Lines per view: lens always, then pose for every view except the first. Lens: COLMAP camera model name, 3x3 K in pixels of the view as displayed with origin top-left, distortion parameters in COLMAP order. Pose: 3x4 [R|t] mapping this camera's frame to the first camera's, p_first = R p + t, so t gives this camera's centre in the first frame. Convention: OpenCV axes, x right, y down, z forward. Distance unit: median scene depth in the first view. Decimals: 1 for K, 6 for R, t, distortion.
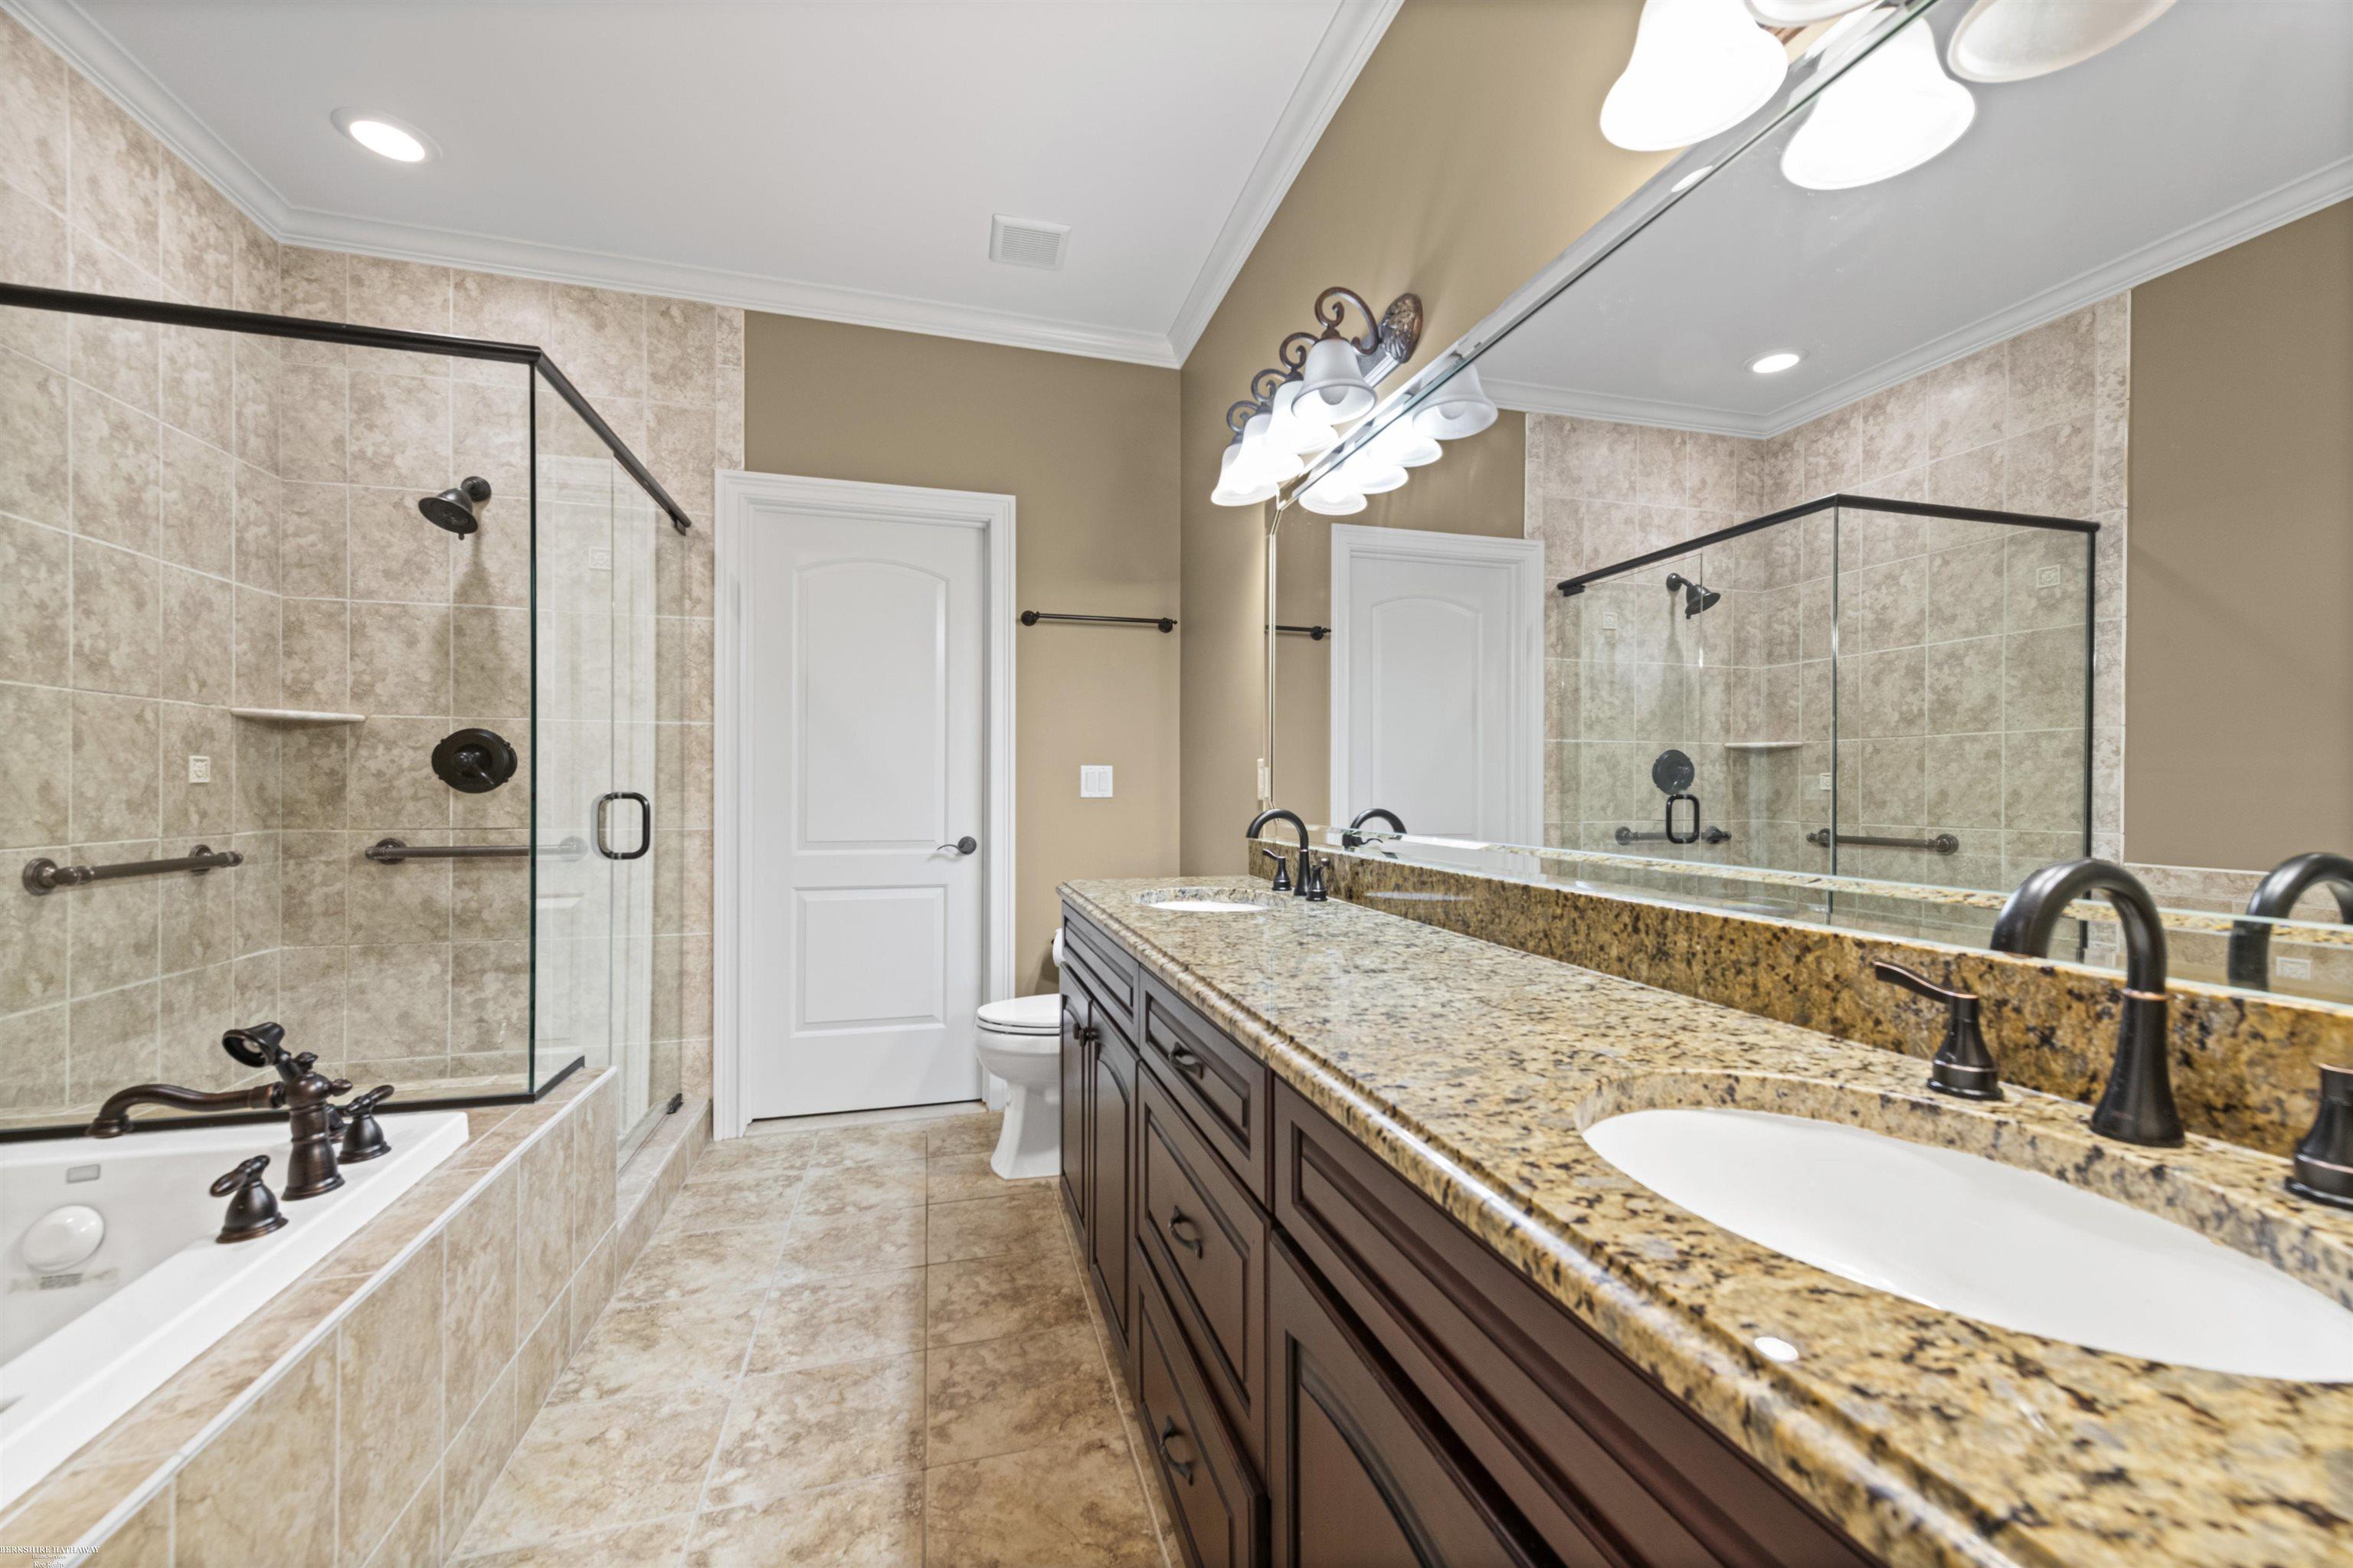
lens RADIAL K [[942.9, 0, 1188.7], [0, 942.9, 787.0], [0, 0, 1]] dist [0.016513, -0.003215]
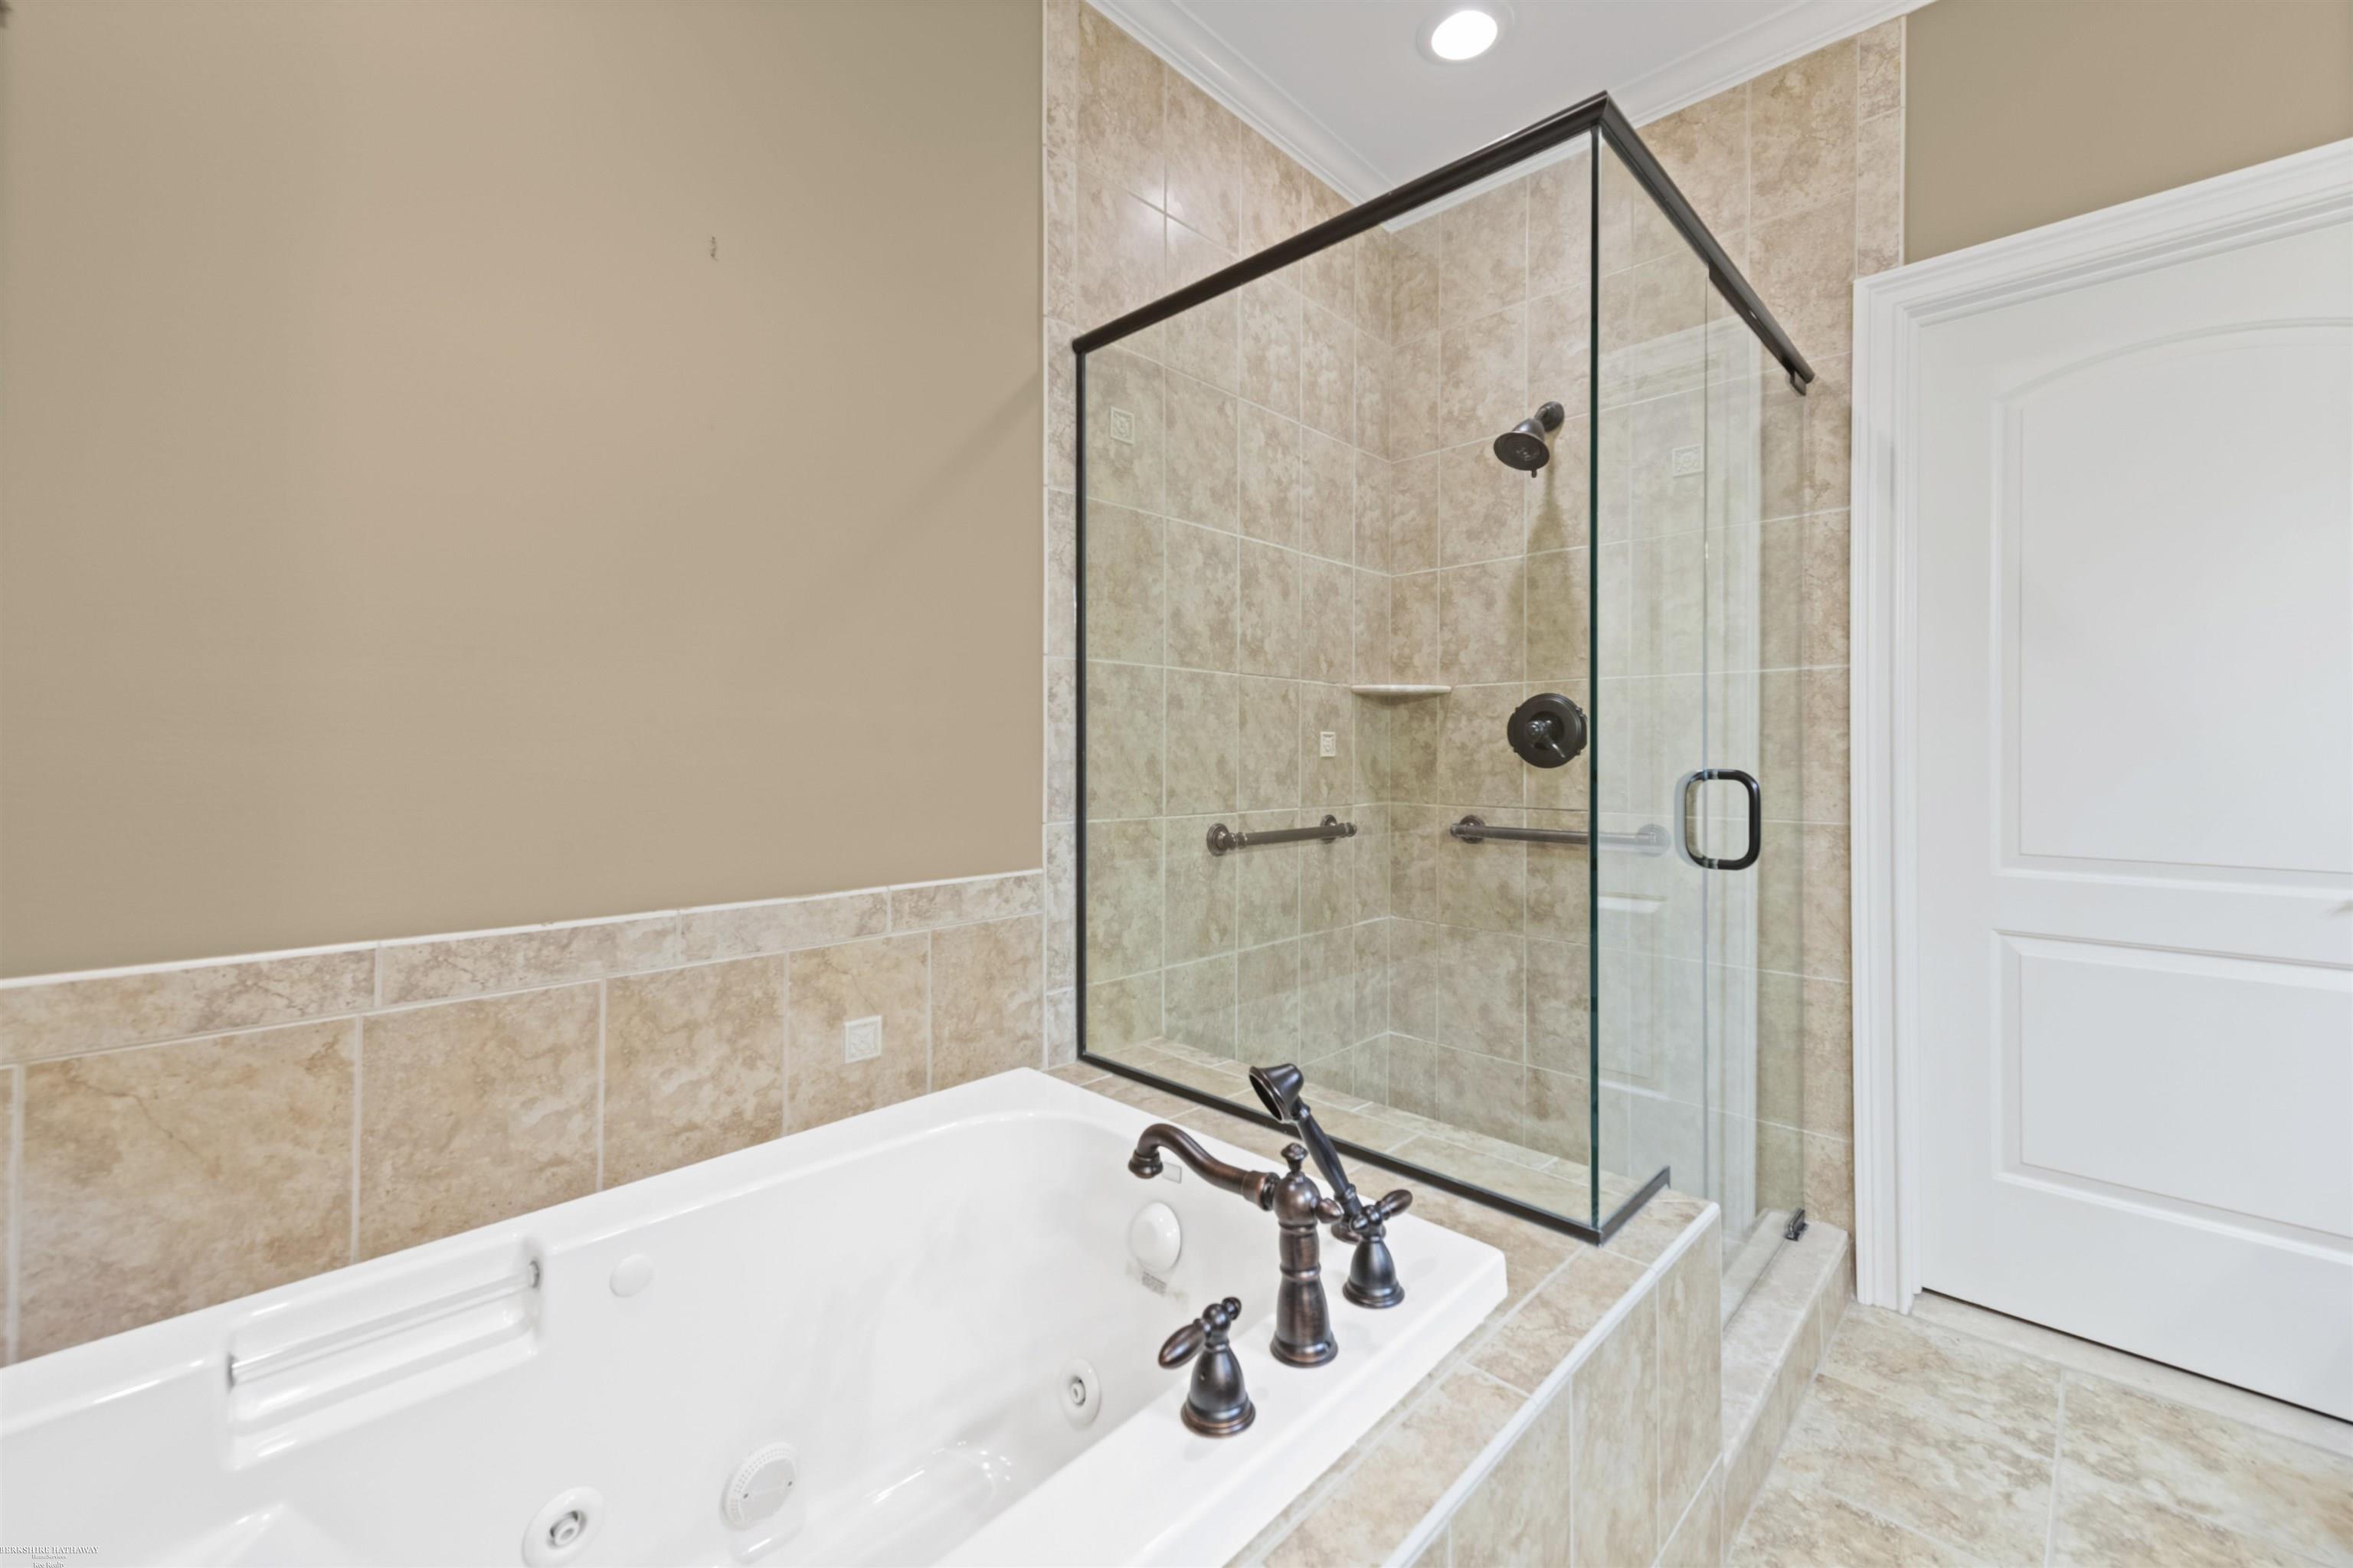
lens RADIAL K [[942.9, 0, 1187.8], [0, 942.9, 753.0], [0, 0, 1]] dist [0.016513, -0.003215]
pose [[0.510343, -0.005125, -0.859956, -0.185273], [-0.000077, 0.999982, -0.006005, -0.001957], [0.859971, 0.003131, 0.510333, 0.290835]]
